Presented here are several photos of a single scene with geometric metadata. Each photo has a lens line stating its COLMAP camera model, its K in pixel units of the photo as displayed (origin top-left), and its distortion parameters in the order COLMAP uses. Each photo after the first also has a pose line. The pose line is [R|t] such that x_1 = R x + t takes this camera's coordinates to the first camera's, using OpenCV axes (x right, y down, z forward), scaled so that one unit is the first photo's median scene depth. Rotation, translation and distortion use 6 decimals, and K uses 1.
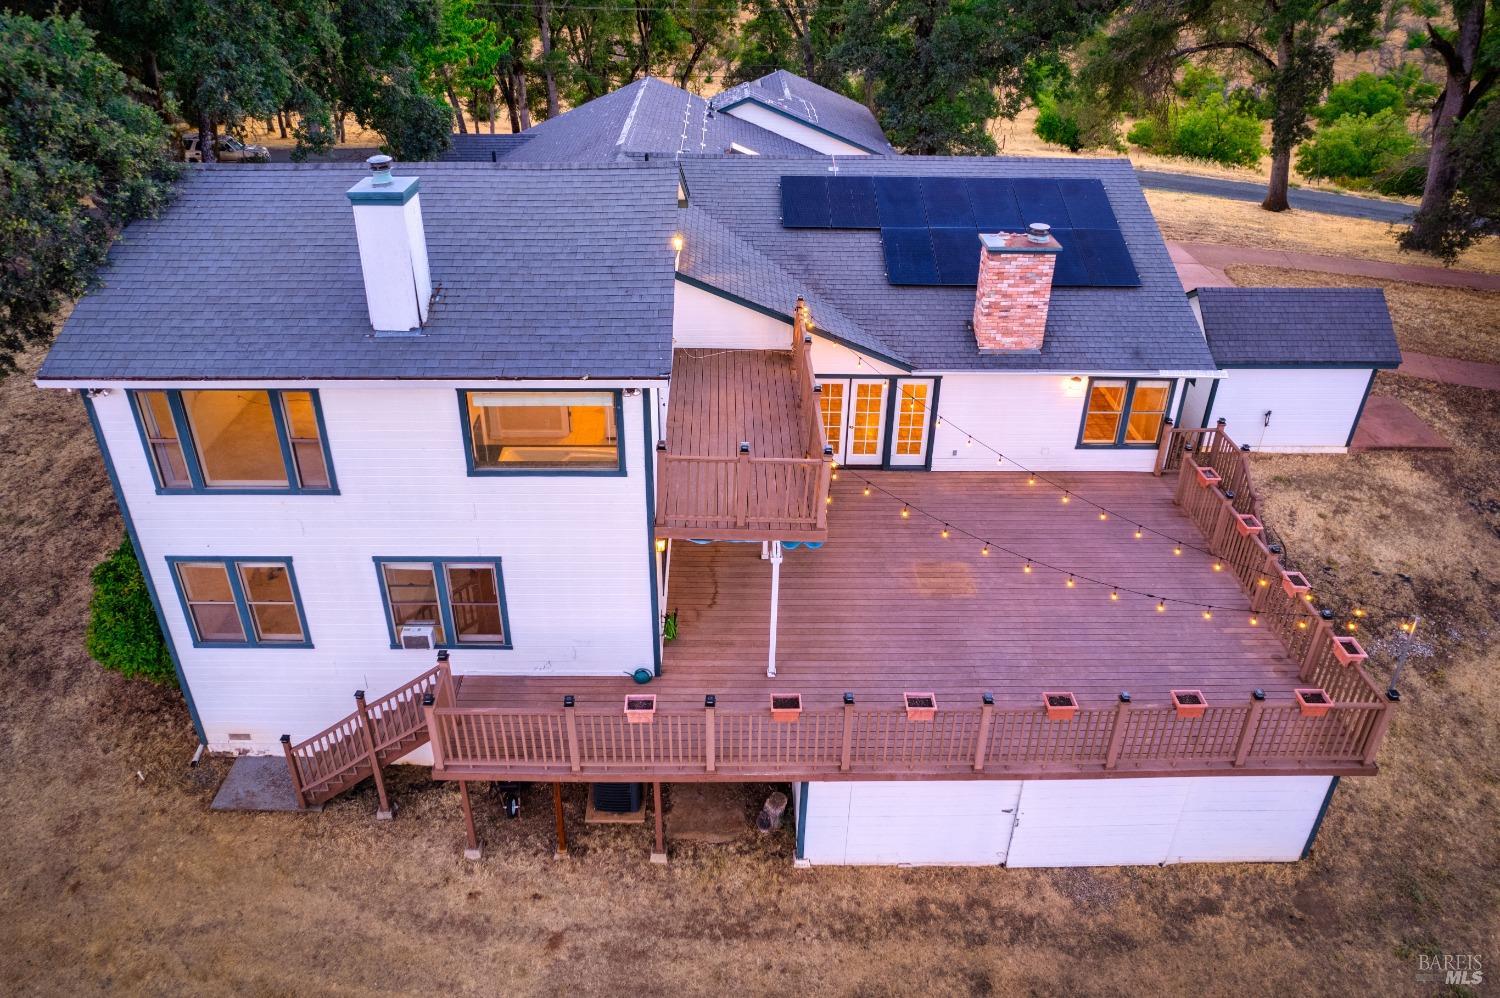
lens RADIAL K [[988.2, 0, 748.2], [0, 988.2, 405.1], [0, 0, 1]] dist [-0.075184, 0.050093]
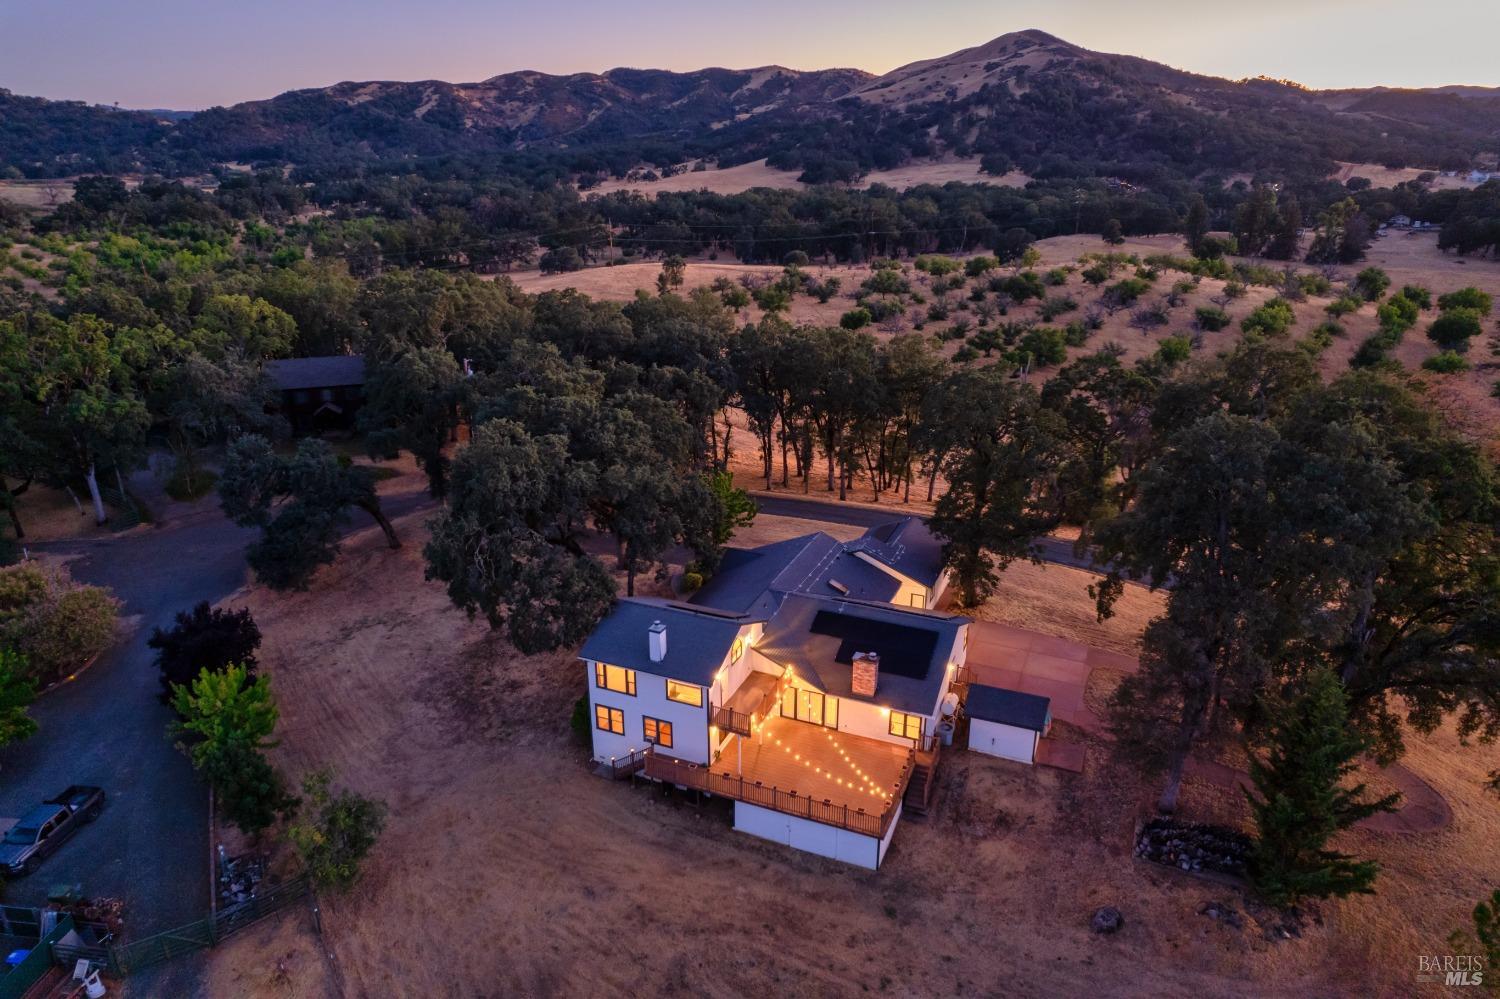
lens RADIAL K [[932.3, 0, 745.1], [0, 932.3, 571.1], [0, 0, 1]] dist [-0.041625, 0.000966]
pose [[0.913696, 0.158379, -0.374266, 1.227109], [-0.182591, 0.982734, -0.029894, -0.354552], [0.363069, 0.095651, 0.926840, -2.229572]]
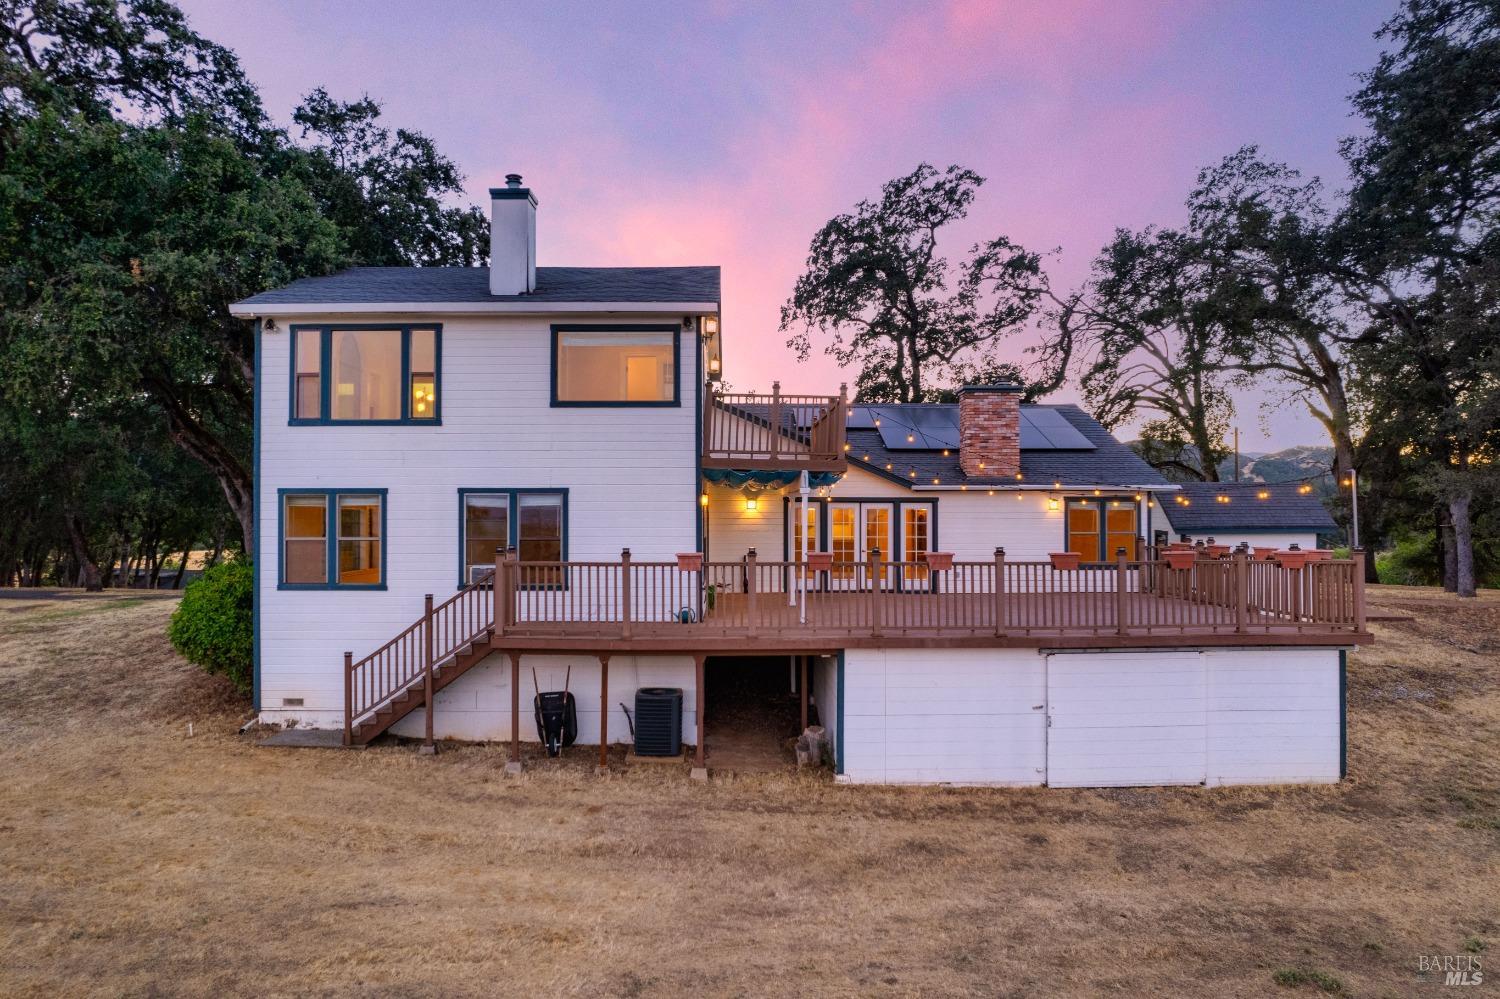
lens RADIAL K [[955.7, 0, 757.2], [0, 955.7, 519.3], [0, 0, 1]] dist [-0.044486, 0.002265]
pose [[0.999864, -0.014388, 0.008026, -0.036998], [0.016471, 0.884647, -0.465971, 0.705621], [-0.000396, 0.466040, 0.884764, 0.014222]]
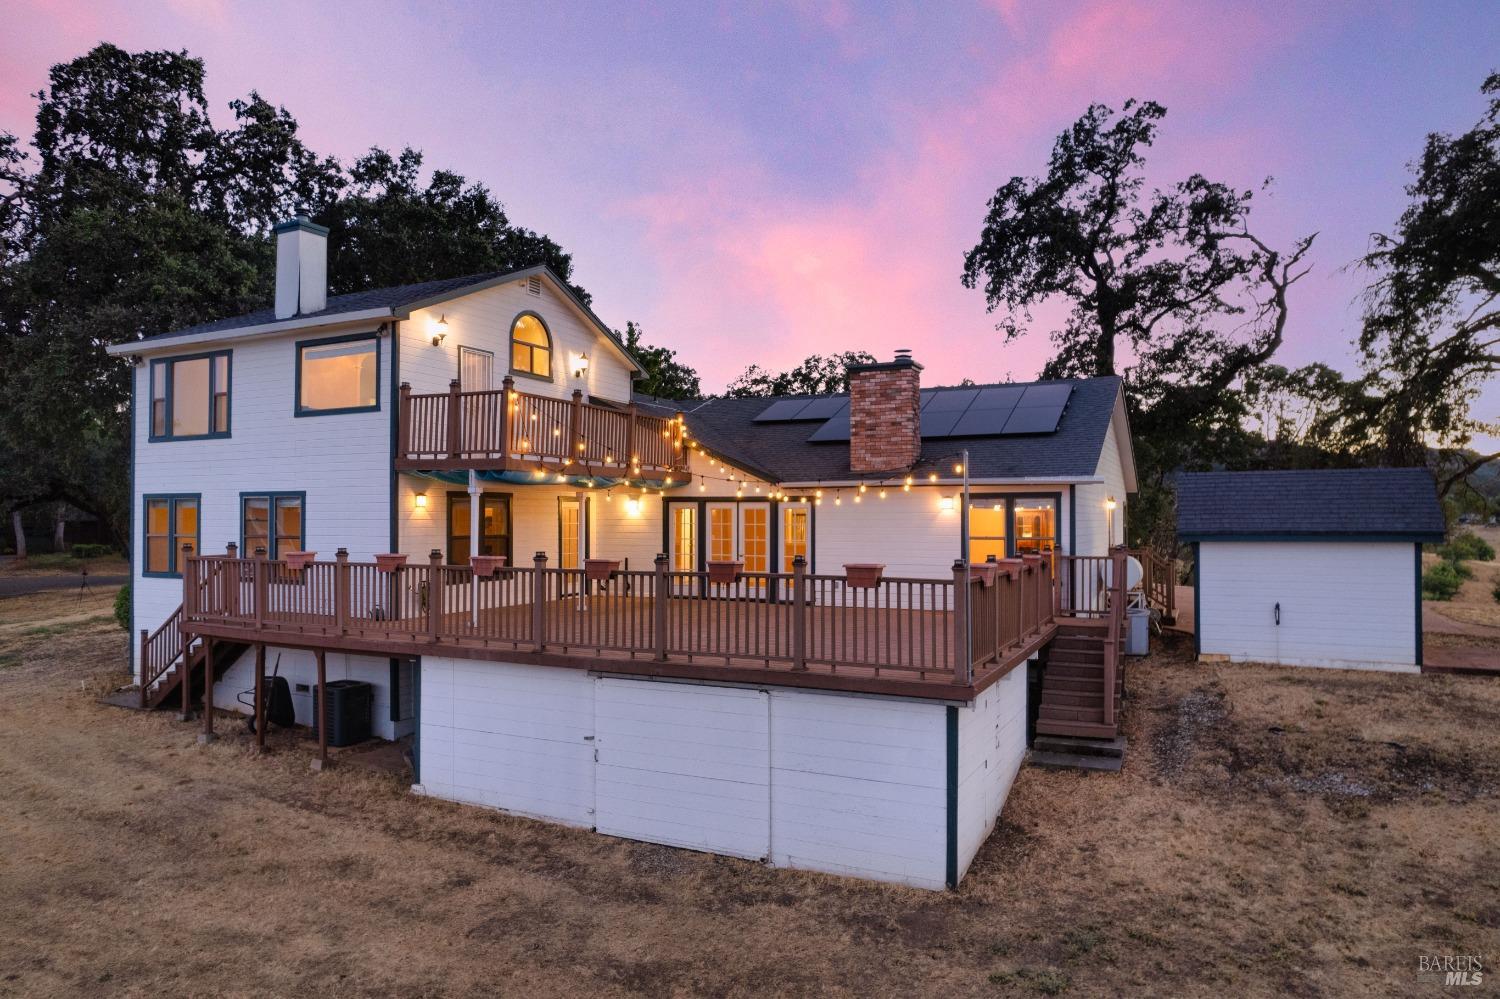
lens RADIAL K [[960.6, 0, 743.1], [0, 960.6, 520.7], [0, 0, 1]] dist [-0.050179, 0.000316]
pose [[0.892803, -0.011532, -0.450299, 0.790289], [-0.200564, 0.884934, -0.420318, 0.581245], [0.403332, 0.465575, 0.787759, 0.272054]]
